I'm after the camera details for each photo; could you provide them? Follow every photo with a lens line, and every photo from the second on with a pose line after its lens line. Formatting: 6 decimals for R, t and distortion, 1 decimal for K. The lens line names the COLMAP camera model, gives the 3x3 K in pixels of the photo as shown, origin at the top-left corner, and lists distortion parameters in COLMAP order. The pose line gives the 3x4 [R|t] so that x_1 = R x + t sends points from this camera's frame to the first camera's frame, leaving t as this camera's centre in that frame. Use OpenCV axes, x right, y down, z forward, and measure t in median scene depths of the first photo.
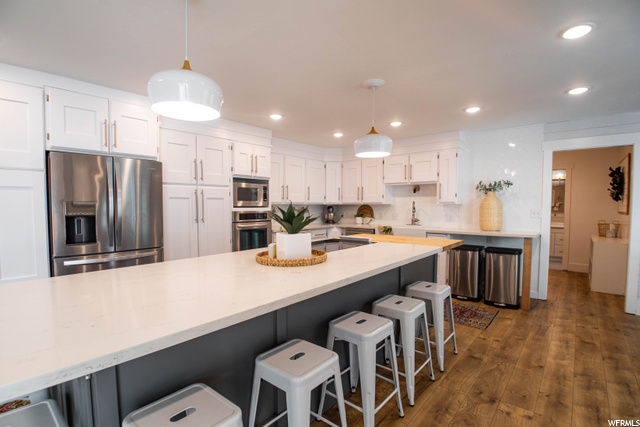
lens RADIAL K [[310.7, 0, 315.6], [0, 310.7, 219.7], [0, 0, 1]] dist [-0.022723, -0.001237]
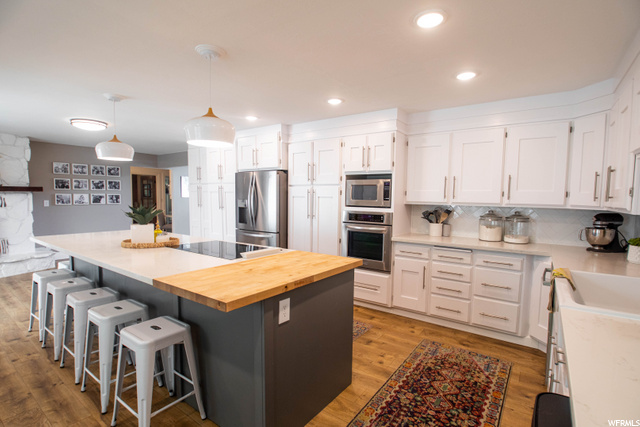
lens RADIAL K [[310.7, 0, 315.6], [0, 310.7, 219.7], [0, 0, 1]] dist [-0.022723, -0.001237]
pose [[0.078248, 0.076458, -0.993998, 0.630776], [-0.060628, 0.995574, 0.071807, -0.057457], [0.995089, 0.054646, 0.082537, 0.766237]]
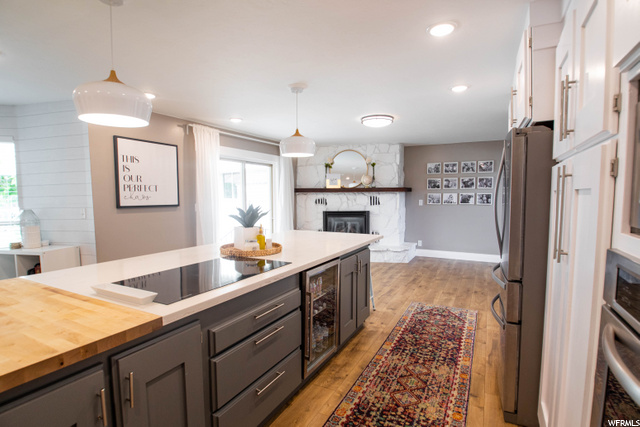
lens RADIAL K [[315.9, 0, 326.3], [0, 315.9, 217.0], [0, 0, 1]] dist [-0.025982, -0.000756]
pose [[-0.970472, 0.022053, -0.240203, -0.035578], [-0.007185, 0.992727, 0.120174, -0.069263], [0.241106, 0.118351, -0.963255, 1.035005]]
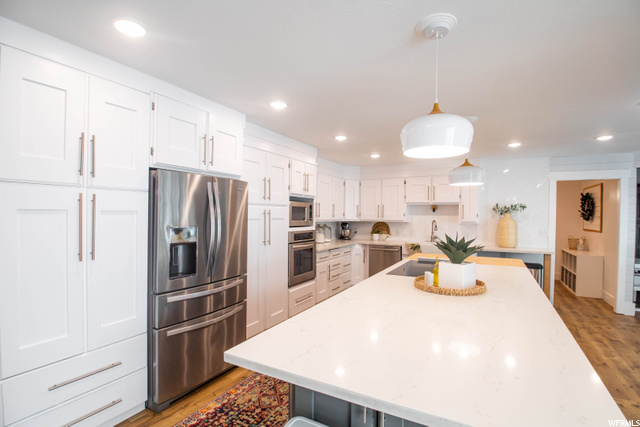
lens RADIAL K [[315.9, 0, 326.3], [0, 315.9, 217.0], [0, 0, 1]] dist [-0.025982, -0.000756]
pose [[0.973044, 0.008411, 0.230467, -0.348352], [0.000384, 0.999274, -0.038090, -0.032325], [-0.230620, 0.037152, 0.972334, 0.024595]]
